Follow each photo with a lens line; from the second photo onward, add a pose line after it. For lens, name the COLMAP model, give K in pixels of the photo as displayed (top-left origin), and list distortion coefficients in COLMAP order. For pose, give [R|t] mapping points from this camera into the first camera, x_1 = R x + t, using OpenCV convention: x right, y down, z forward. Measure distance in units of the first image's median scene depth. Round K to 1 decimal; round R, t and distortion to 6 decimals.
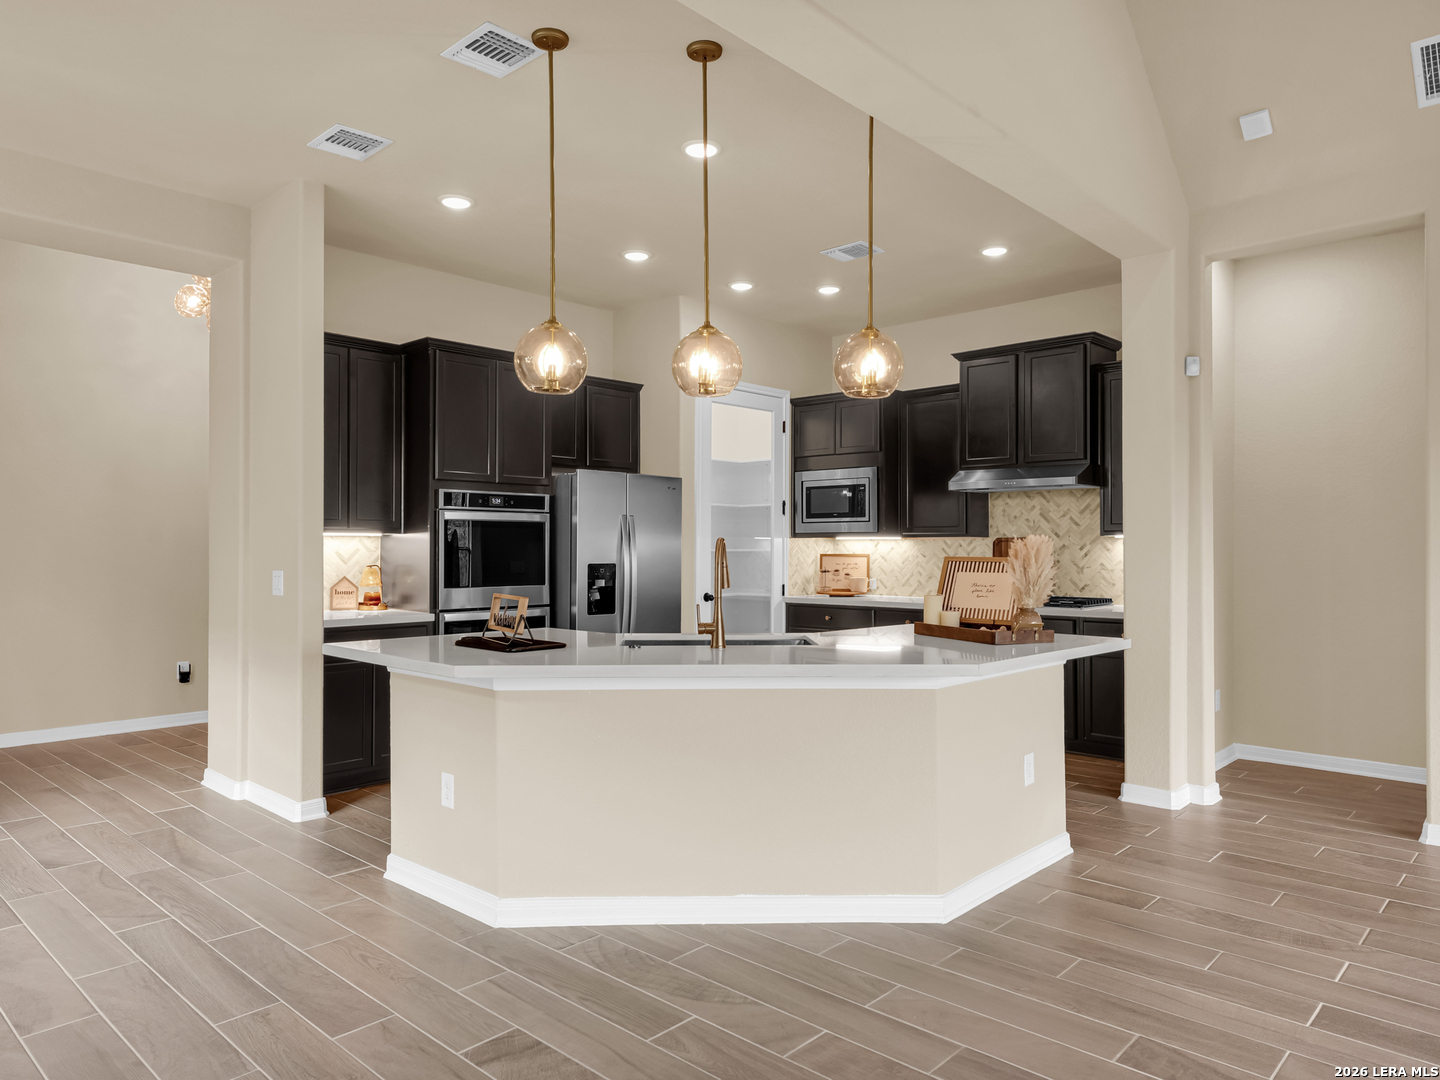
lens RADIAL K [[947.6, 0, 750.6], [0, 947.6, 541.8], [0, 0, 1]] dist [0.002176, 0.001376]
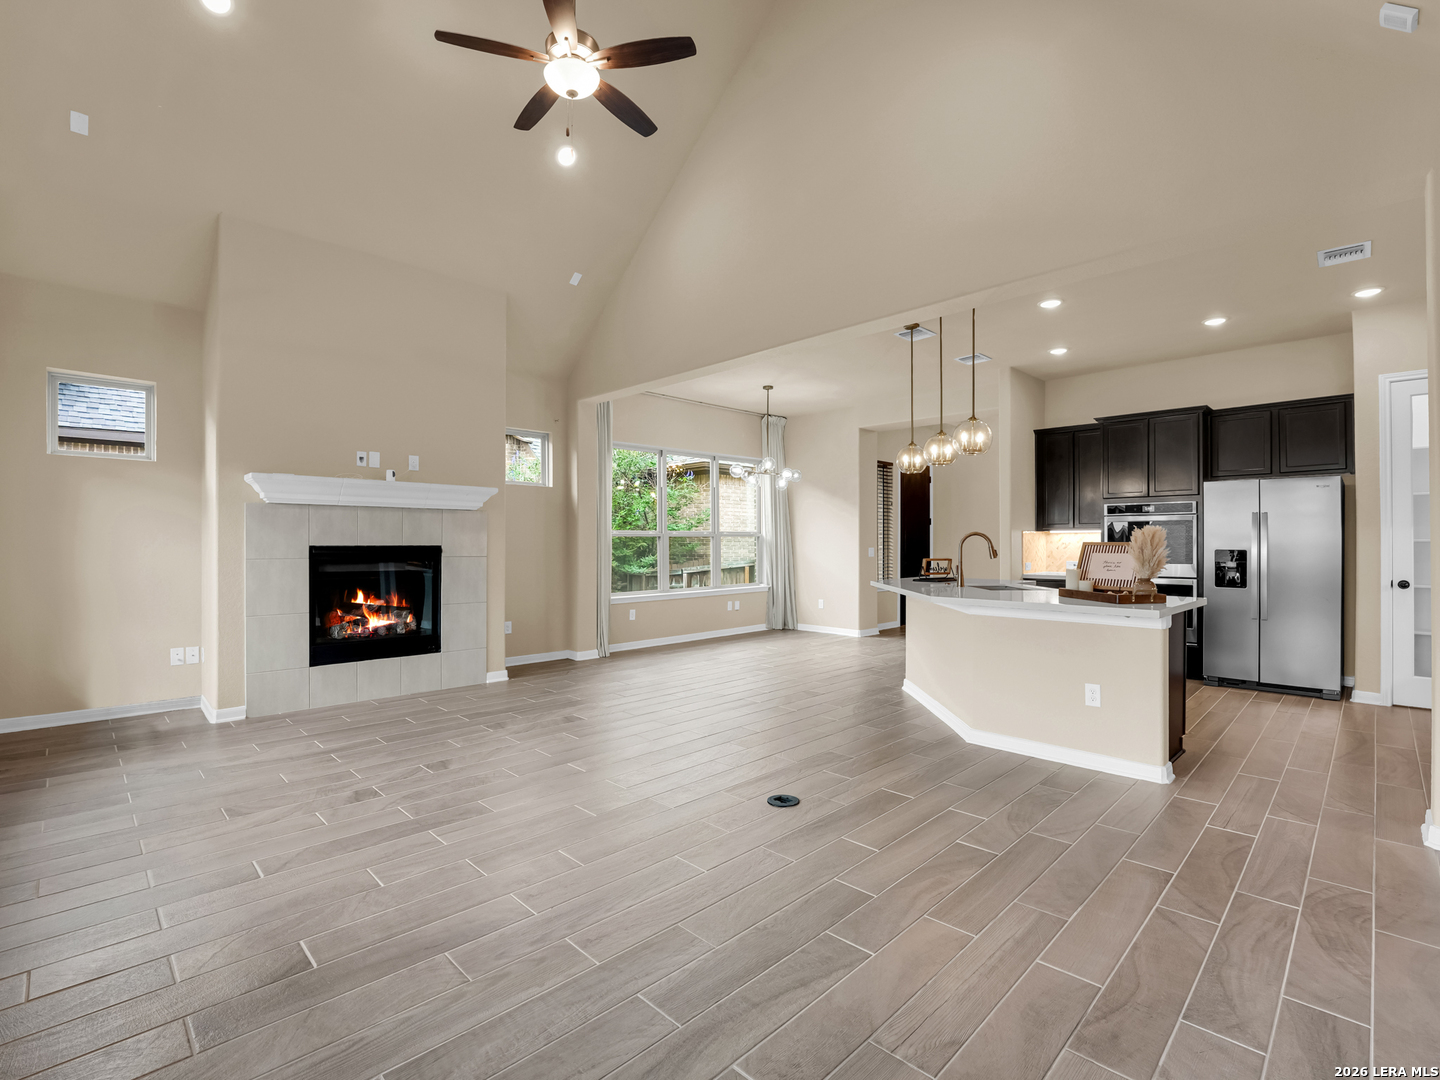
lens RADIAL K [[680.9, 0, 720.0], [0, 680.9, 540.0], [0, 0, 1]] dist [-0.028062, 0.000048]
pose [[-0.048246, -0.004445, -0.998826, 0.883482], [0.005615, 0.999973, -0.004722, 0.010239], [0.998820, -0.005836, -0.048220, 0.340036]]
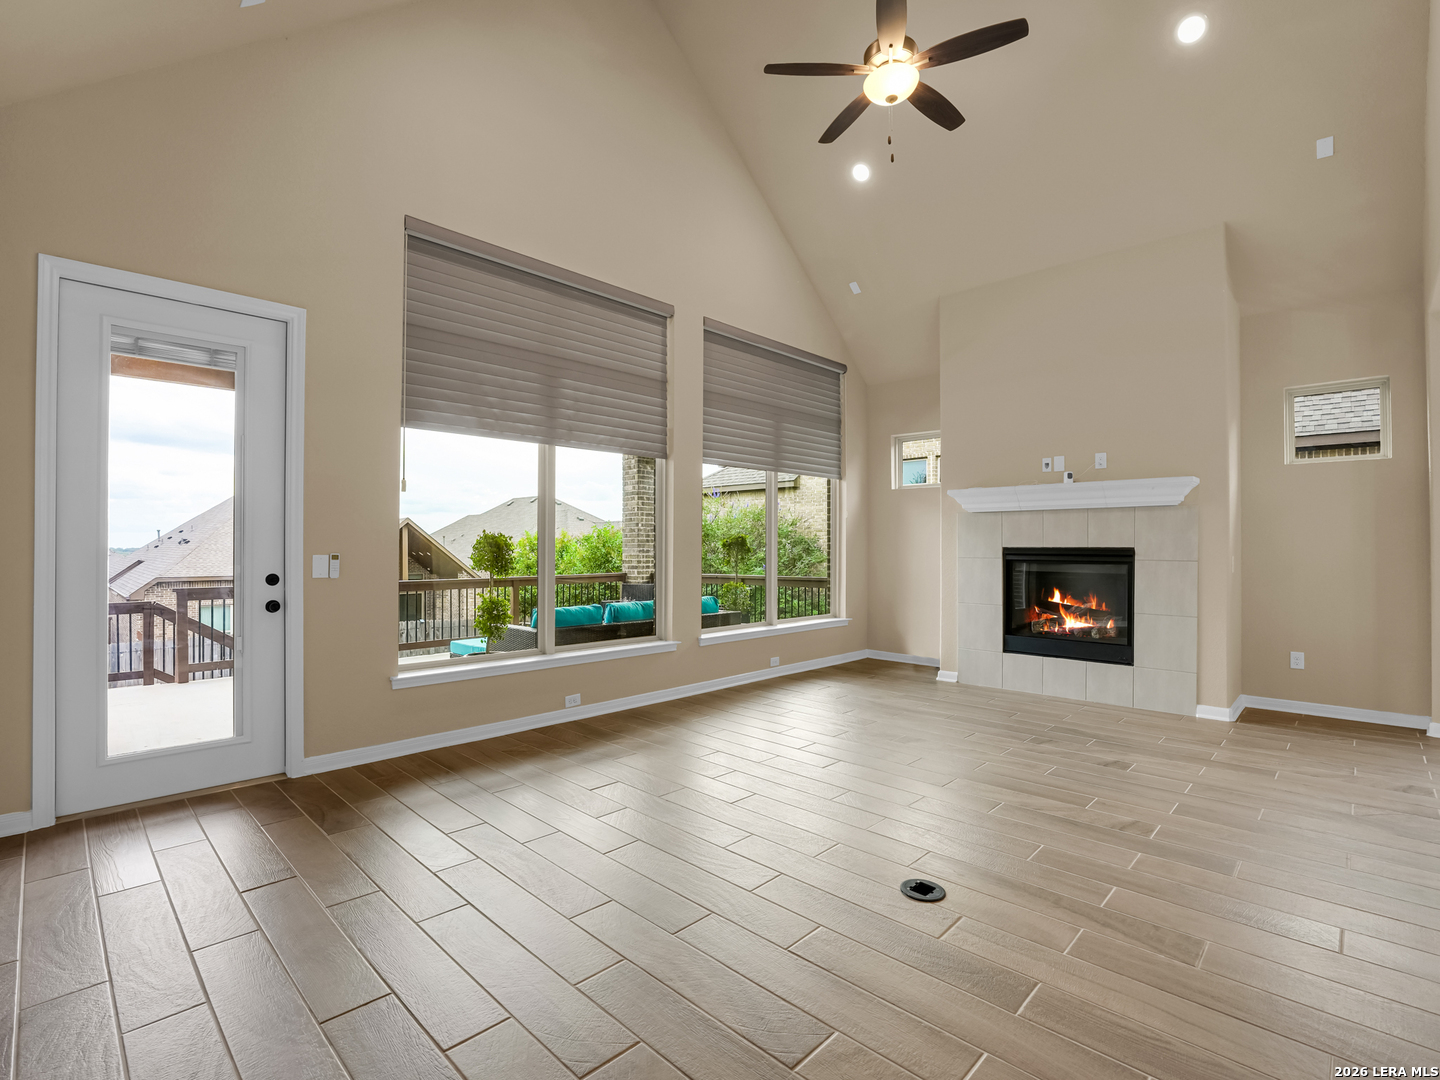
lens RADIAL K [[674.7, 0, 723.8], [0, 674.7, 543.8], [0, 0, 1]] dist [-0.023850, 0.000133]
pose [[-0.999339, -0.000543, 0.036352, 0.412750], [-0.000976, 0.999929, -0.011882, 0.017593], [-0.036343, -0.011910, -0.999268, 0.790742]]
